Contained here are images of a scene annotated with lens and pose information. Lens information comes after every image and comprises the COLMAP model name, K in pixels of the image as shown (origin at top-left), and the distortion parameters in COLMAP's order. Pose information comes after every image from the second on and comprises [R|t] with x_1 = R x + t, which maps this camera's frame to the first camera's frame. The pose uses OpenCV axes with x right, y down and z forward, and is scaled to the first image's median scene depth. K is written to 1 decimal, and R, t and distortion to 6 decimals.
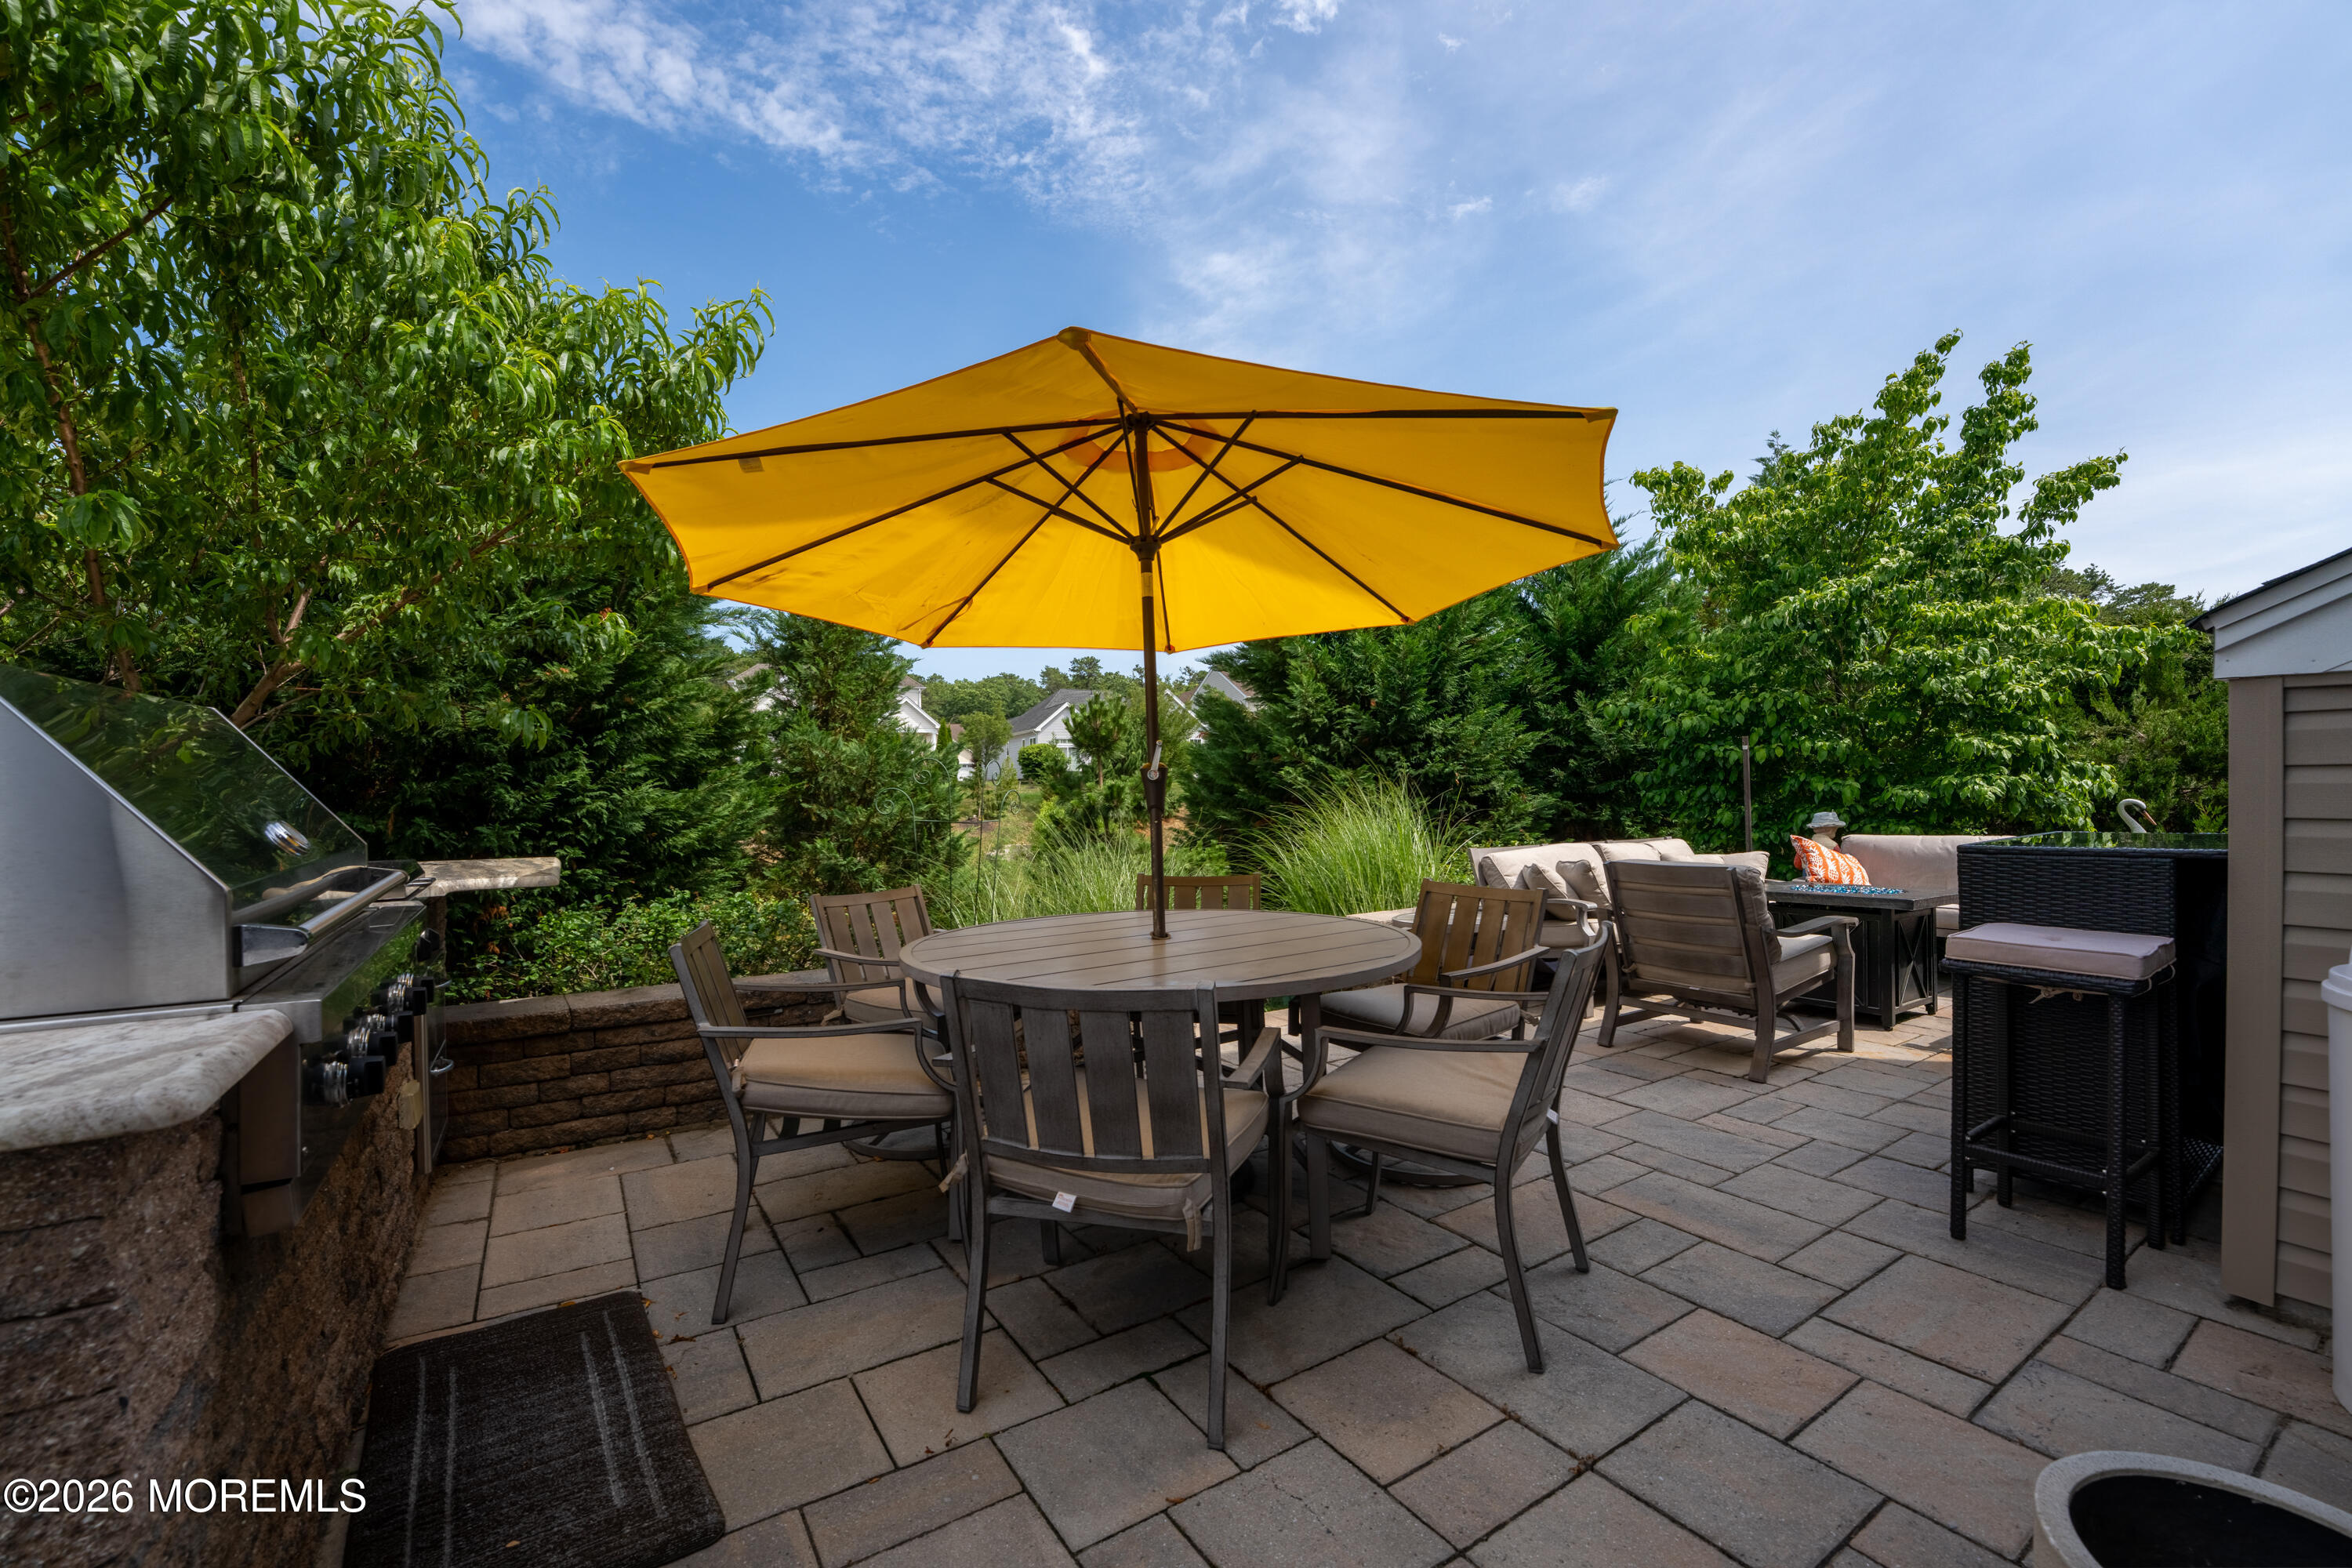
lens RADIAL K [[949.0, 0, 1175.0], [0, 949.0, 803.4], [0, 0, 1]] dist [-0.015956, -0.000037]
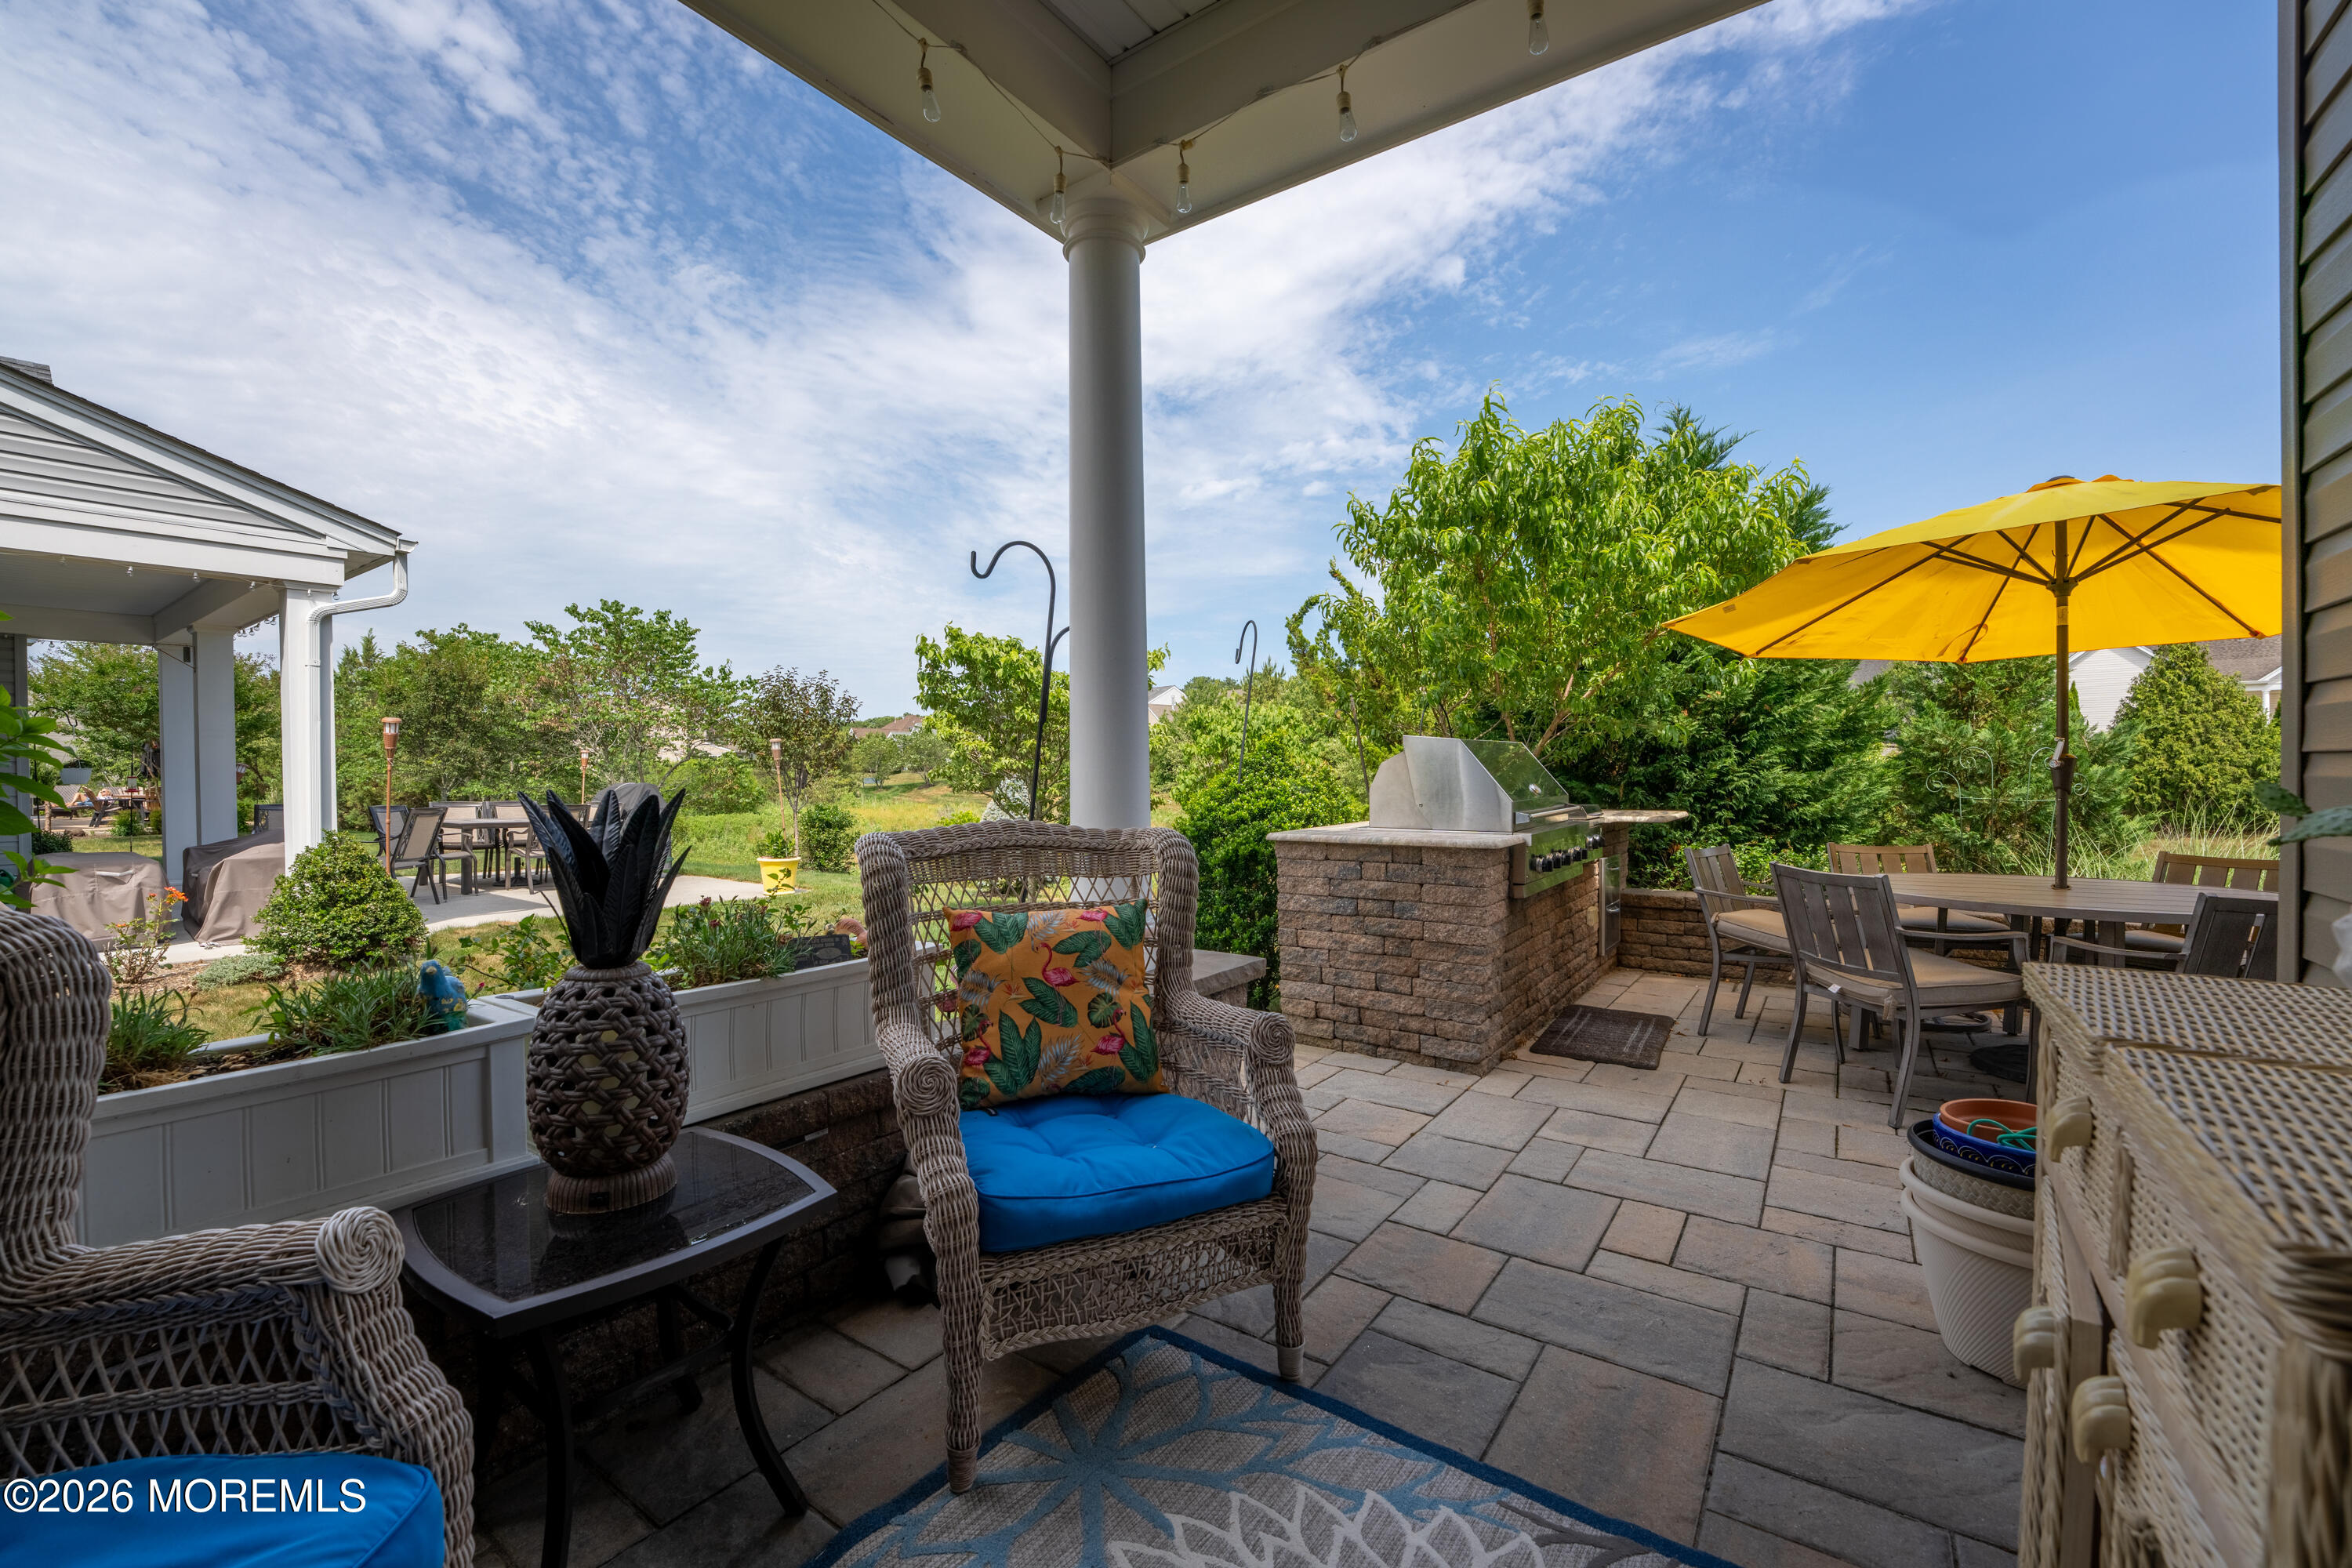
lens RADIAL K [[949.4, 0, 1160.7], [0, 949.4, 784.9], [0, 0, 1]] dist [-0.016900, -0.000256]
pose [[0.348924, 0.016314, -0.937009, 0.467858], [-0.013148, 0.999835, 0.012512, -0.000193], [0.937059, 0.007954, 0.349081, -0.375876]]
